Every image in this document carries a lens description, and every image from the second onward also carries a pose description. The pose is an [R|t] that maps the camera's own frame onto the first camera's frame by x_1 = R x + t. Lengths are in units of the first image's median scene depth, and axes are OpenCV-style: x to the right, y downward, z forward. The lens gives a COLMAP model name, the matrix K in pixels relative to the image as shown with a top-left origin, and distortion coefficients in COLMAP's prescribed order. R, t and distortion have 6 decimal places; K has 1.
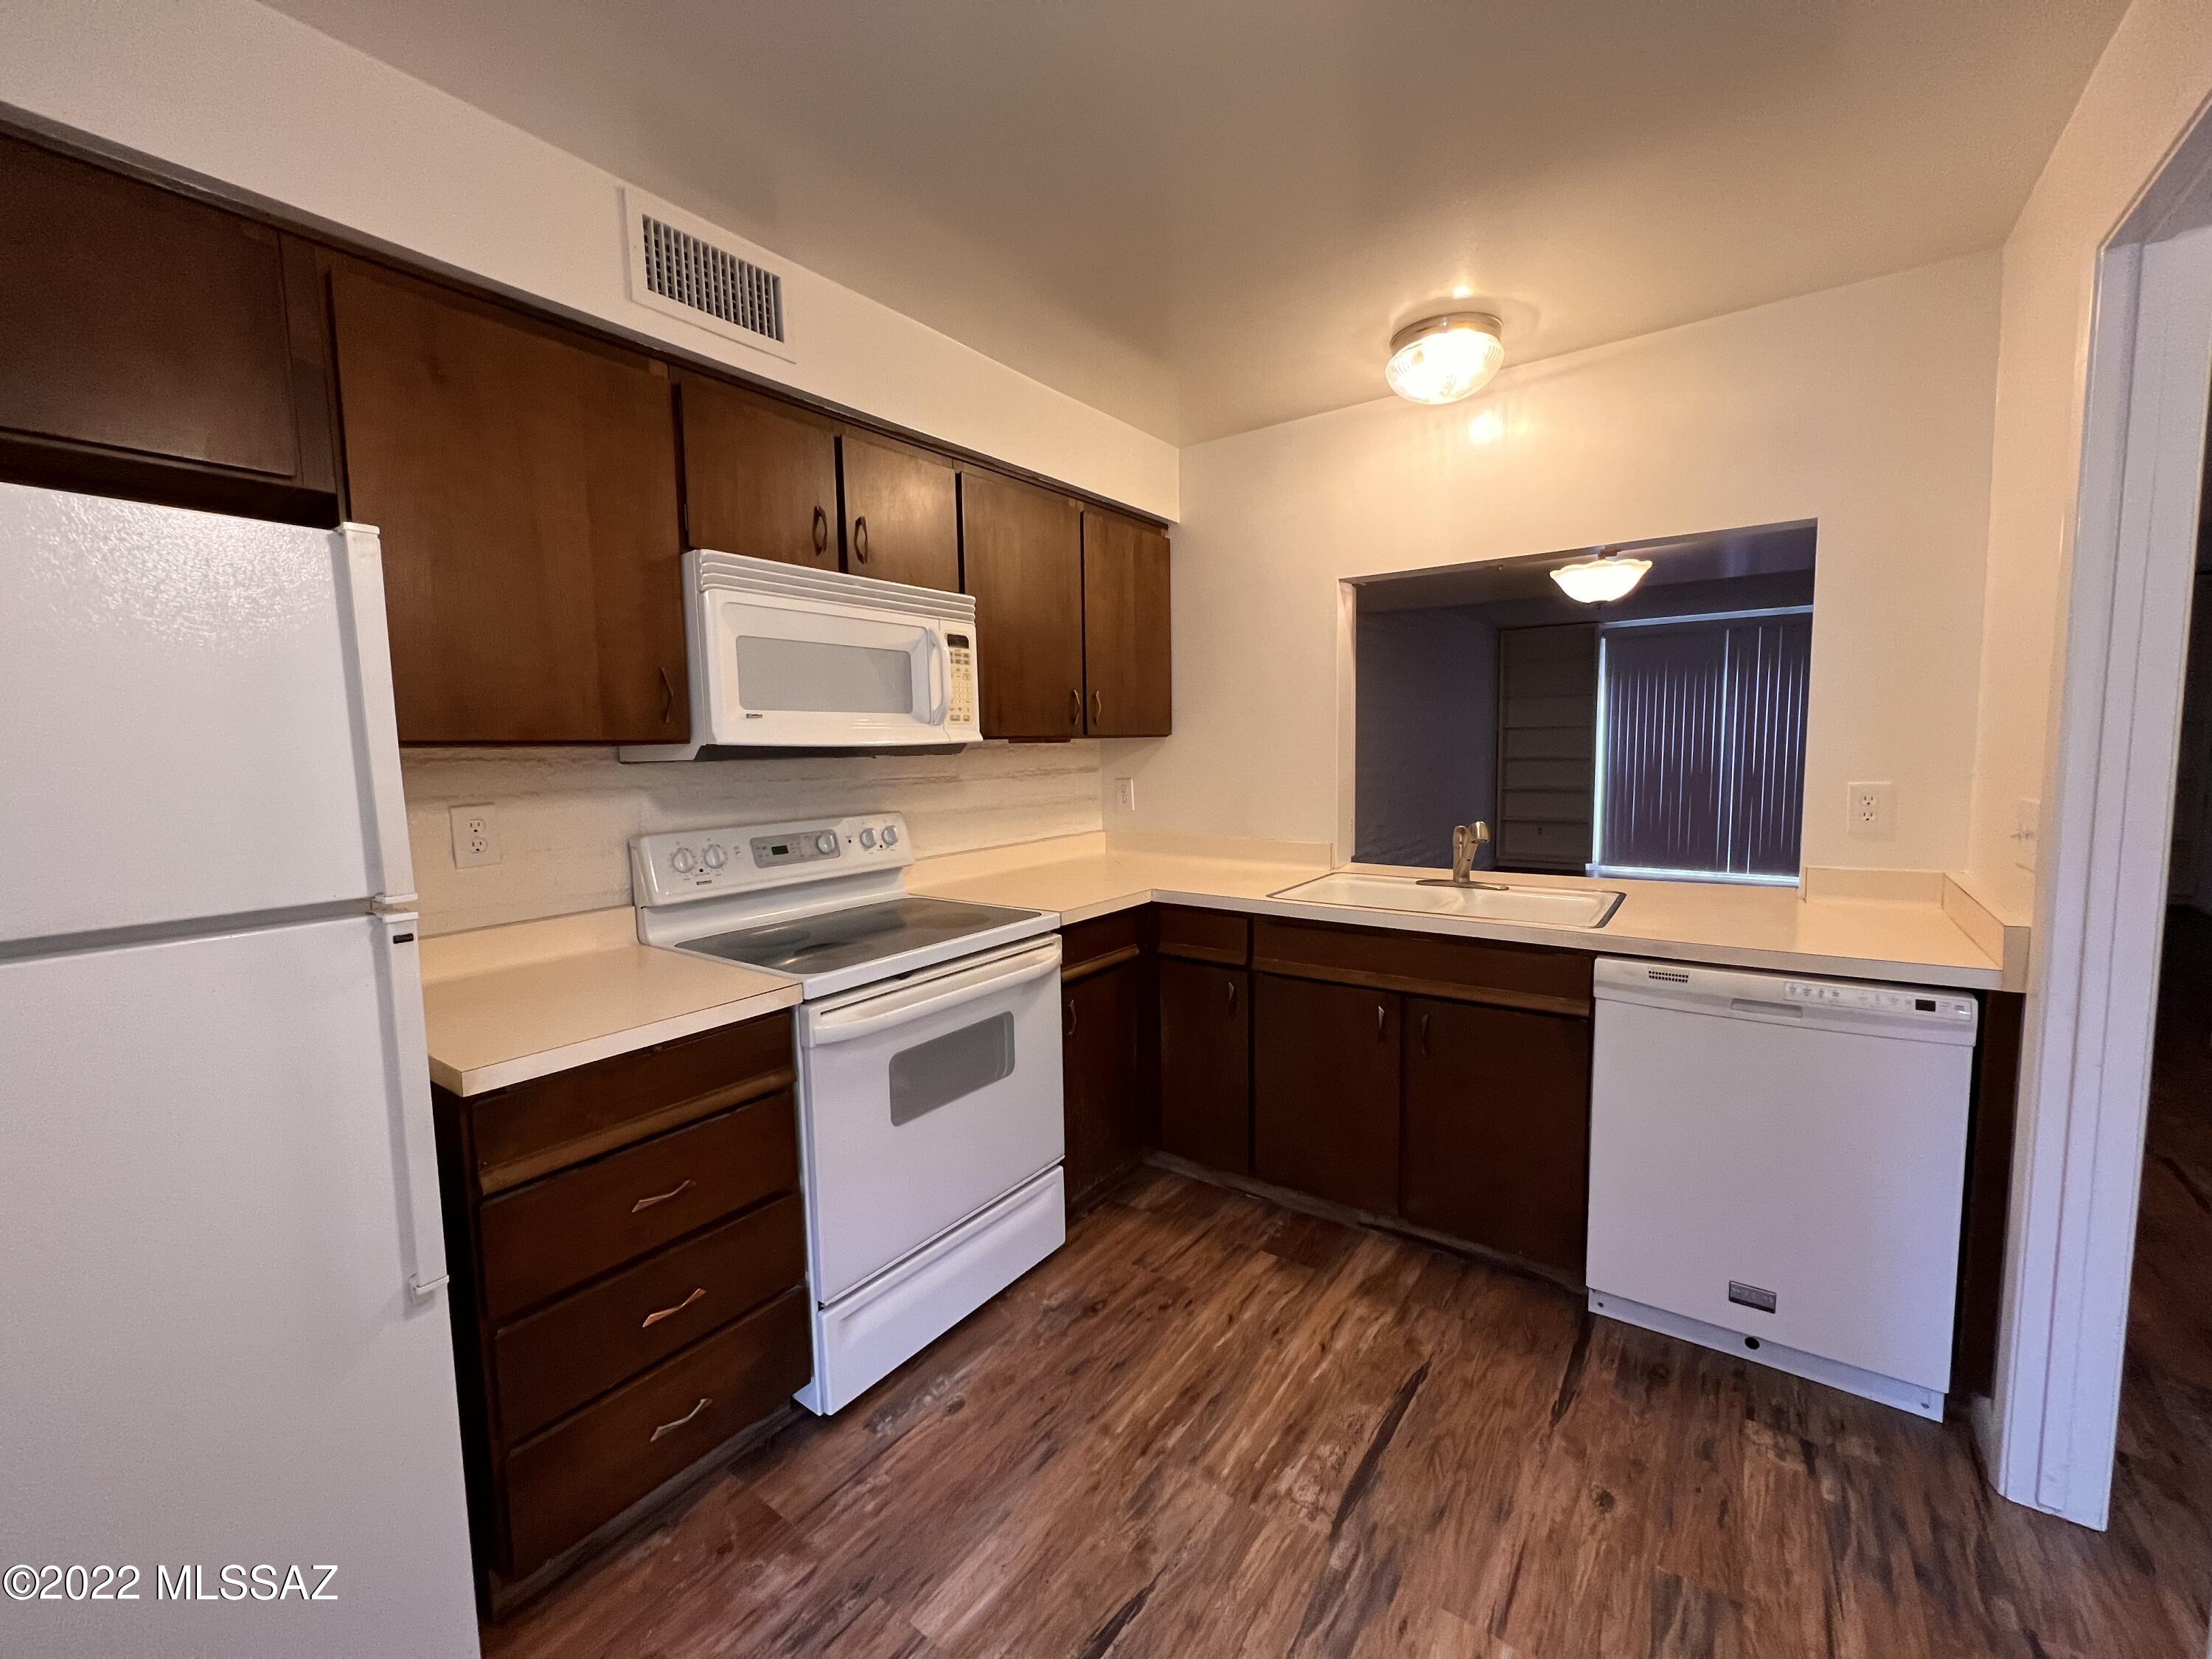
lens RADIAL K [[884.5, 0, 1106.2], [0, 884.5, 828.8], [0, 0, 1]] dist [-0.001330, 0.000405]
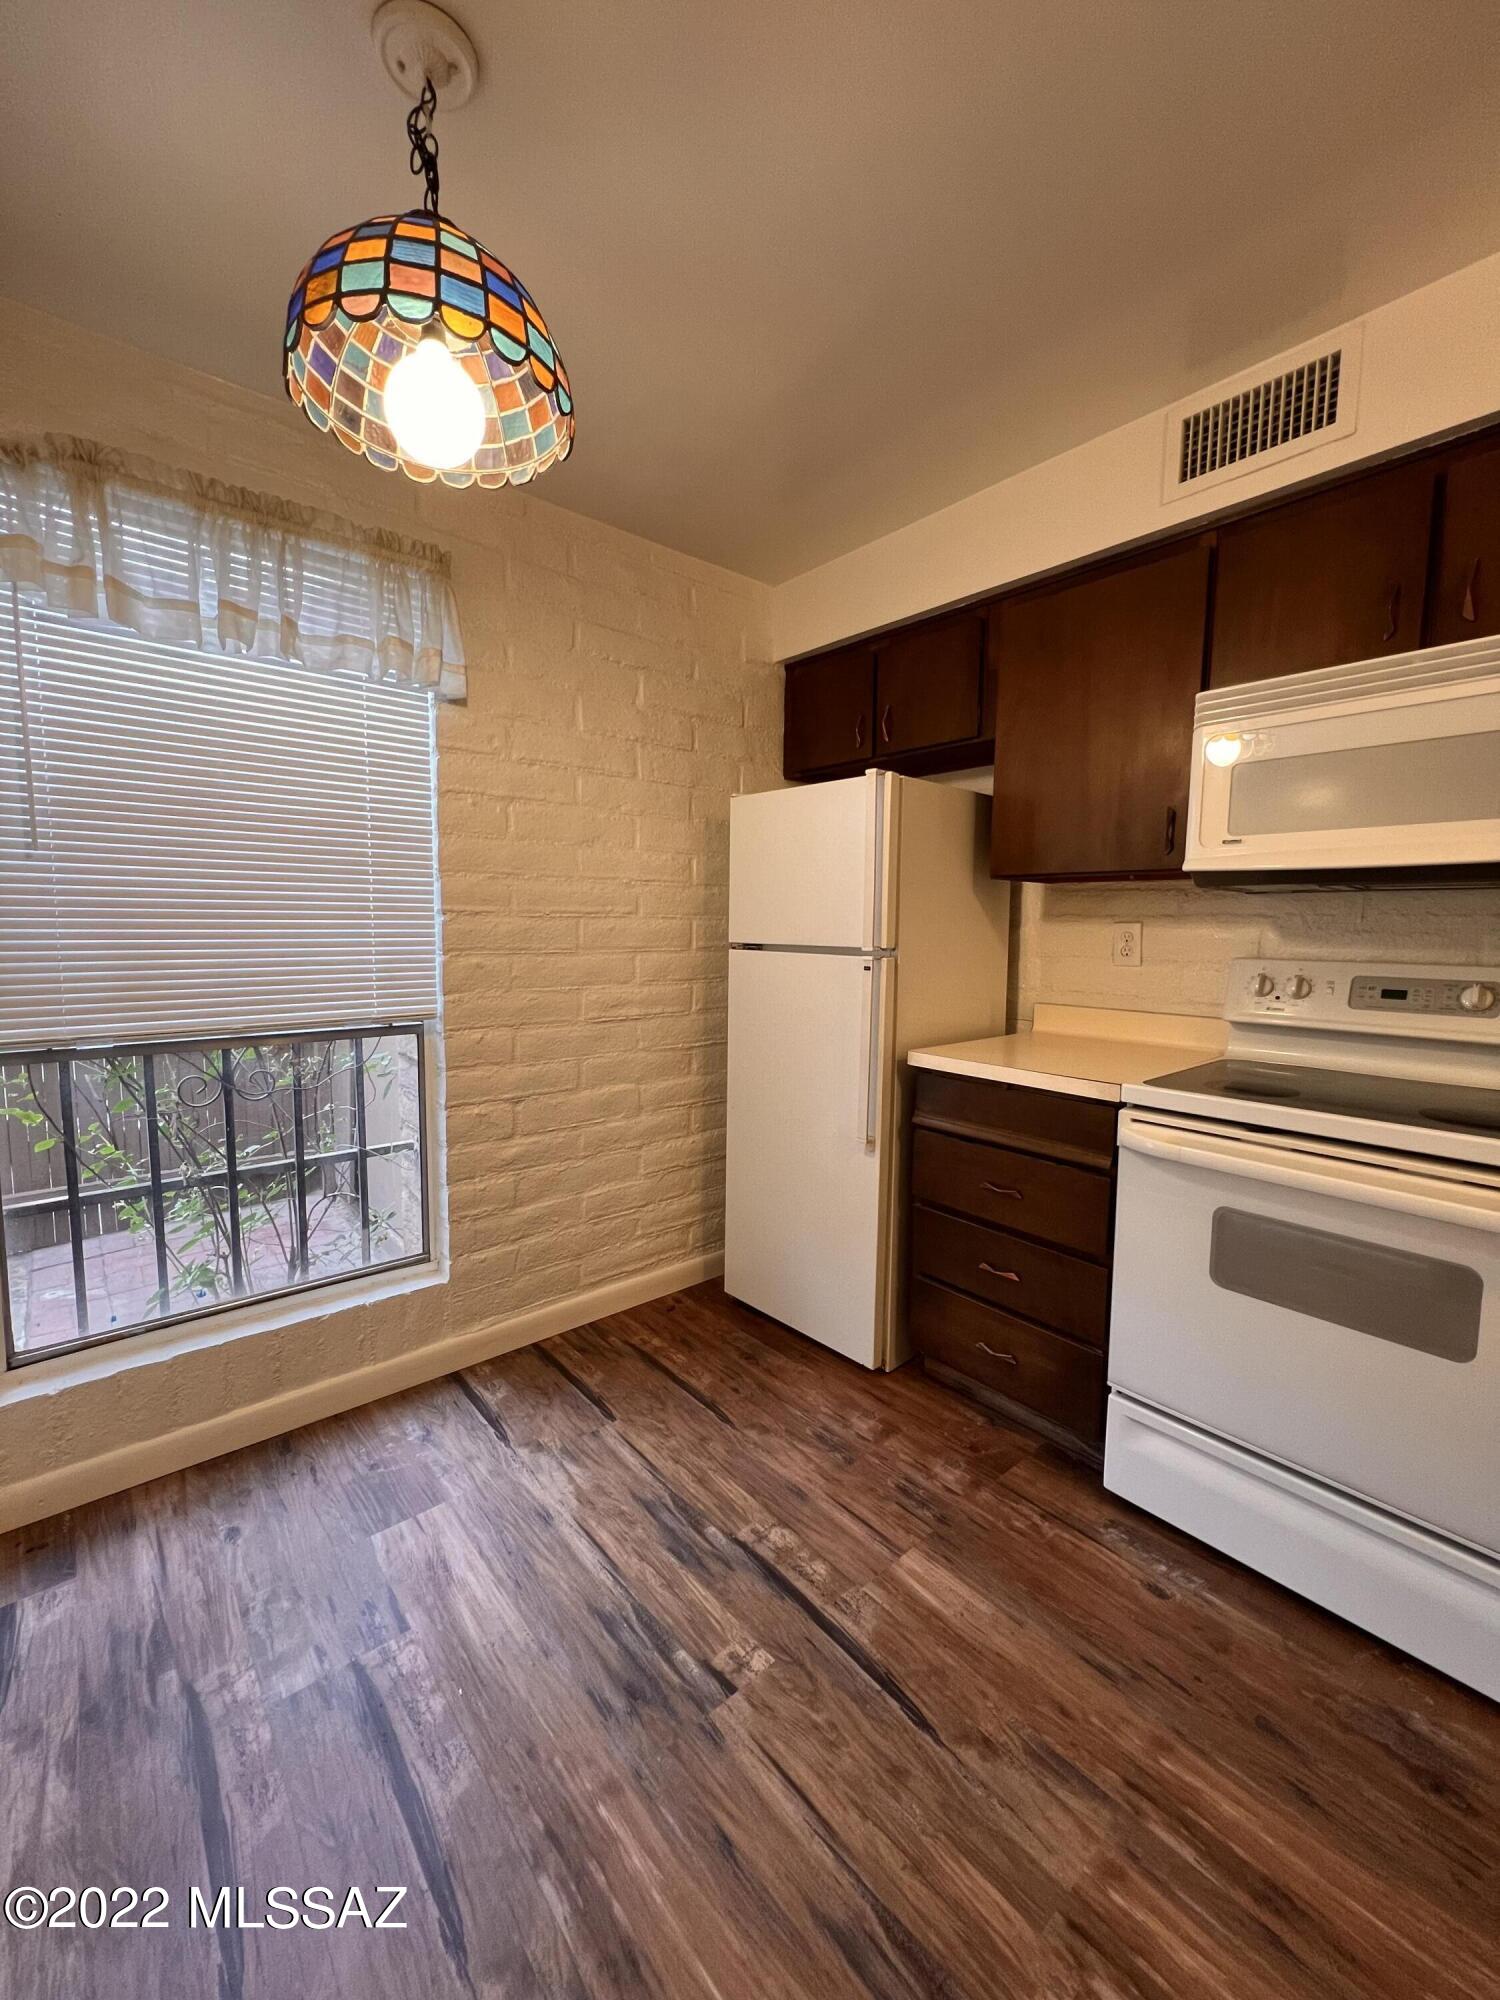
lens RADIAL K [[799.8, 0, 752.6], [0, 799.8, 999.0], [0, 0, 1]] dist [-0.001330, 0.000405]
pose [[-0.223147, 0.110574, -0.968493, 0.639219], [-0.098237, 0.985936, 0.135200, -0.018504], [0.969822, 0.125312, -0.209146, 0.675255]]
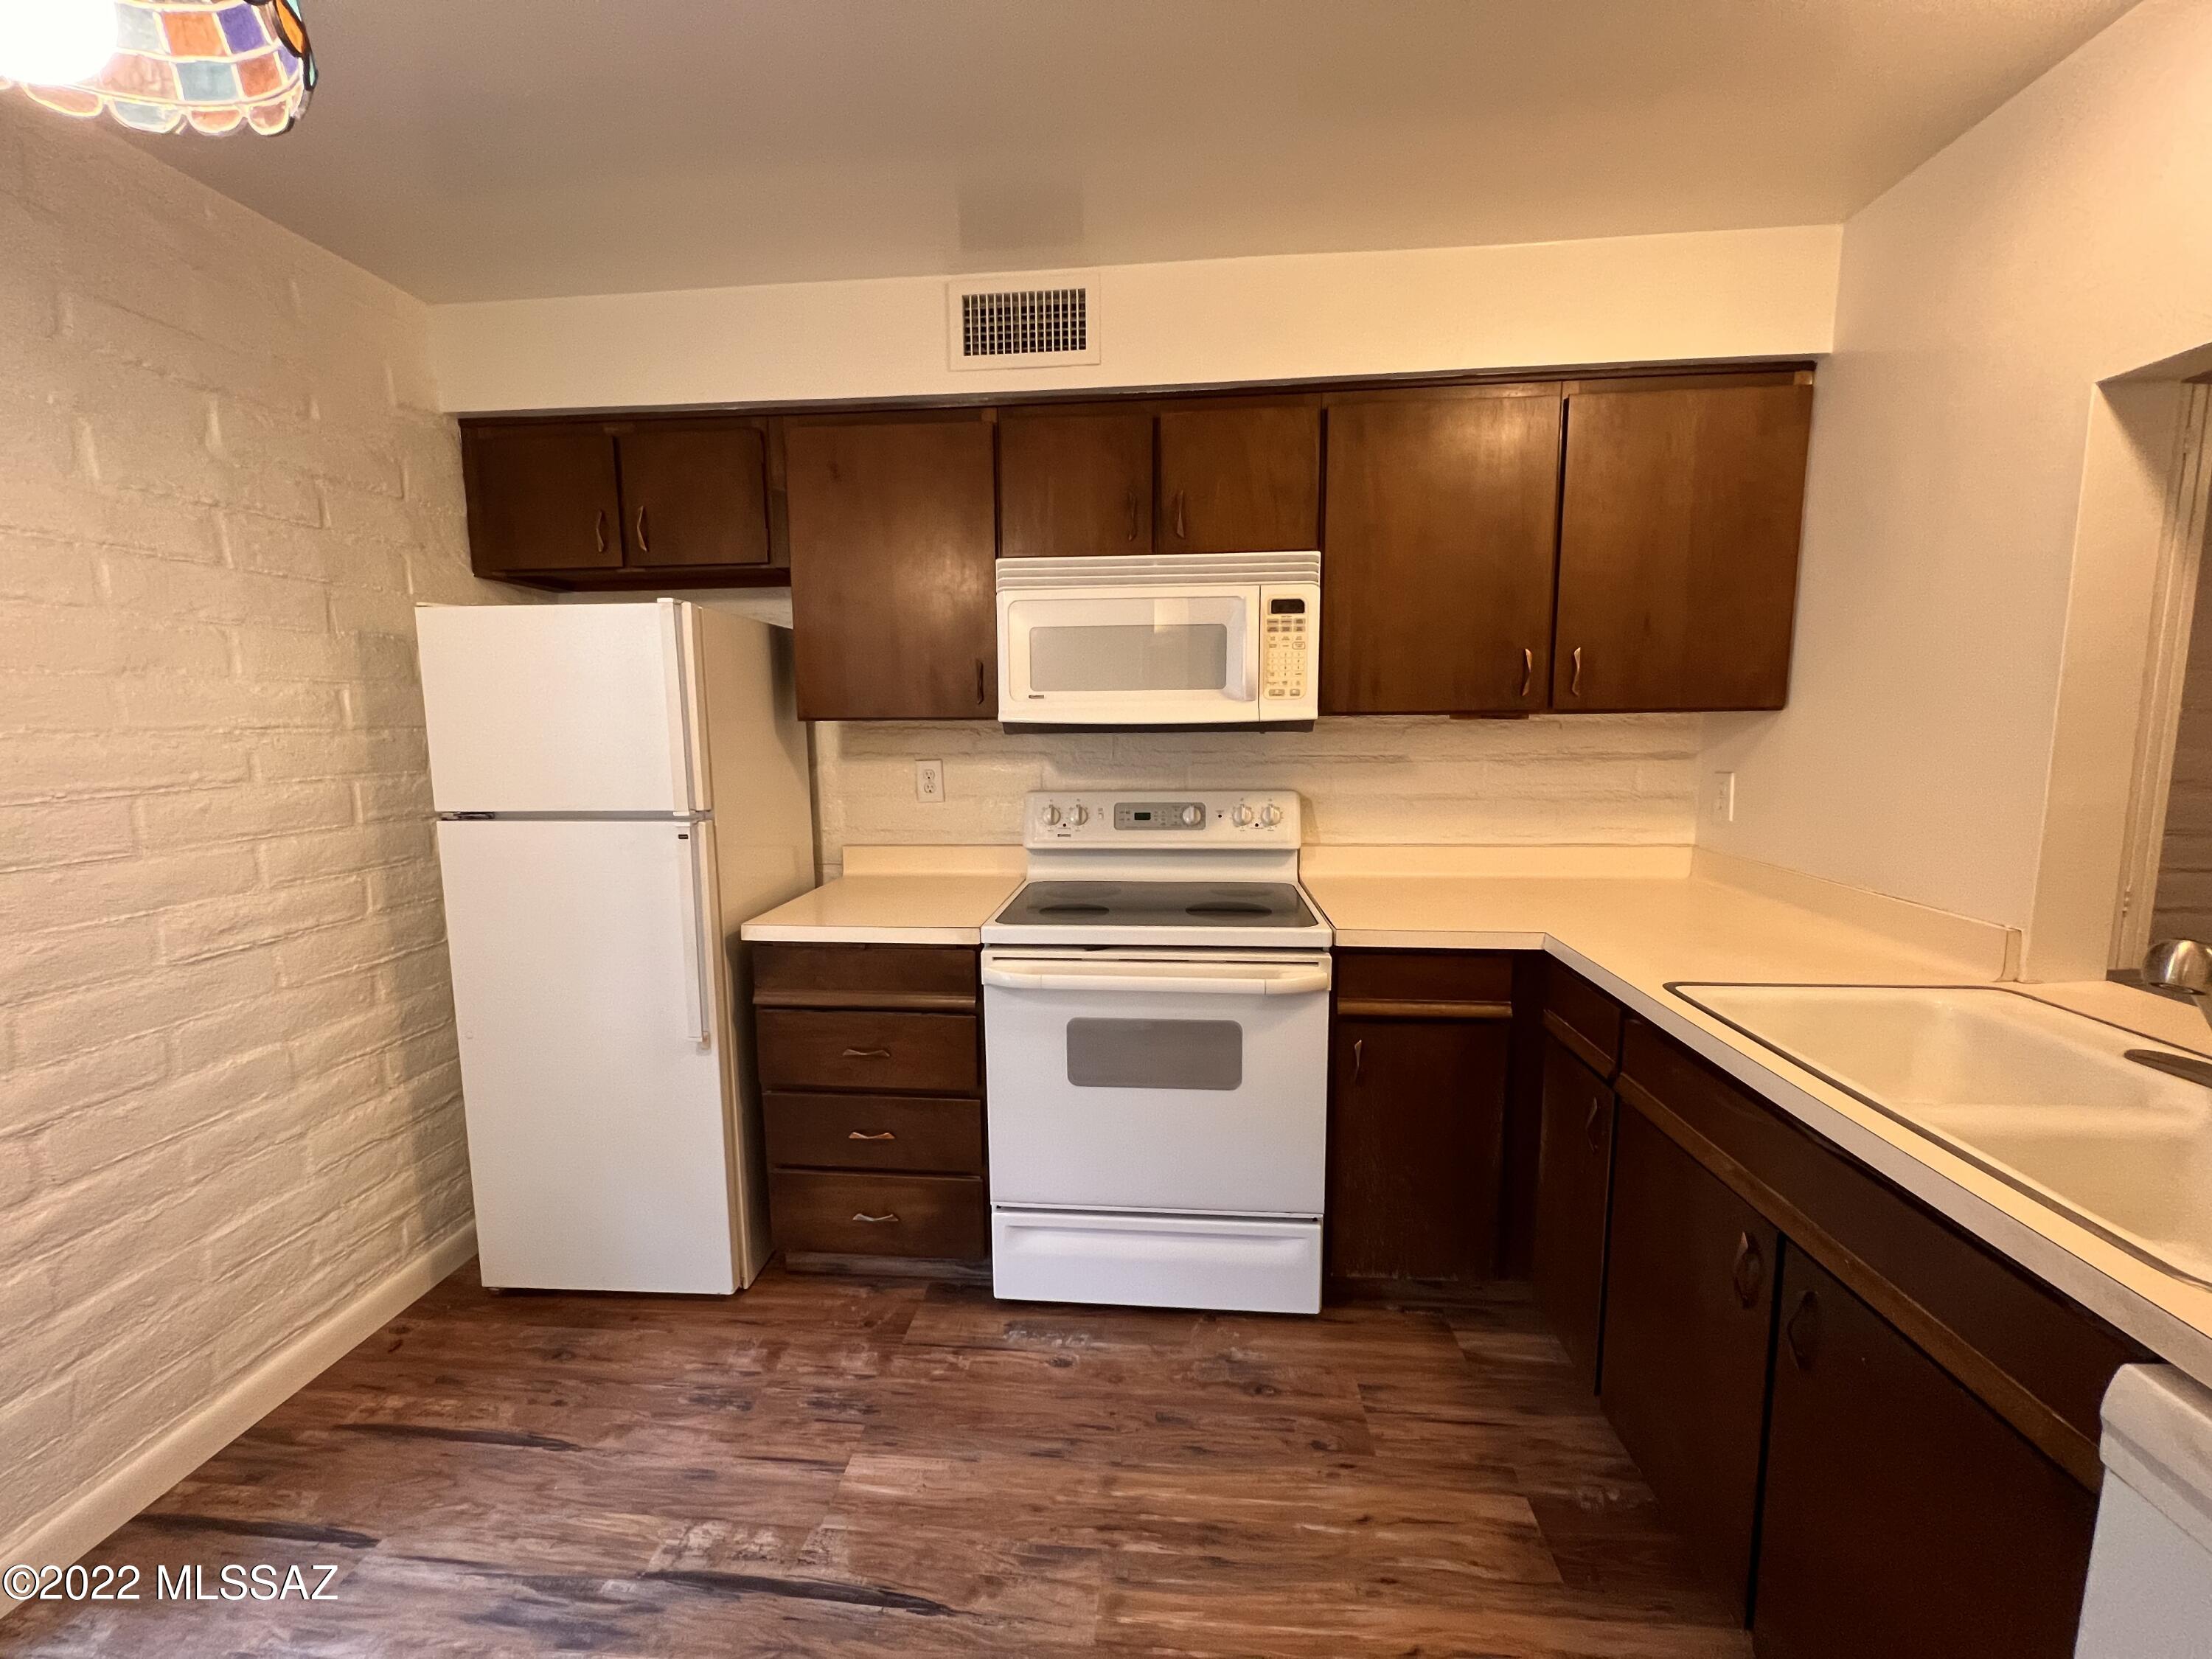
lens RADIAL K [[884.5, 0, 1104.3], [0, 884.5, 828.5], [0, 0, 1]] dist [-0.001330, 0.000405]
pose [[0.517199, 0.123808, -0.846863, 0.646434], [-0.082666, 0.992082, 0.094553, -0.073106], [0.851864, 0.021104, 0.523338, 0.471841]]
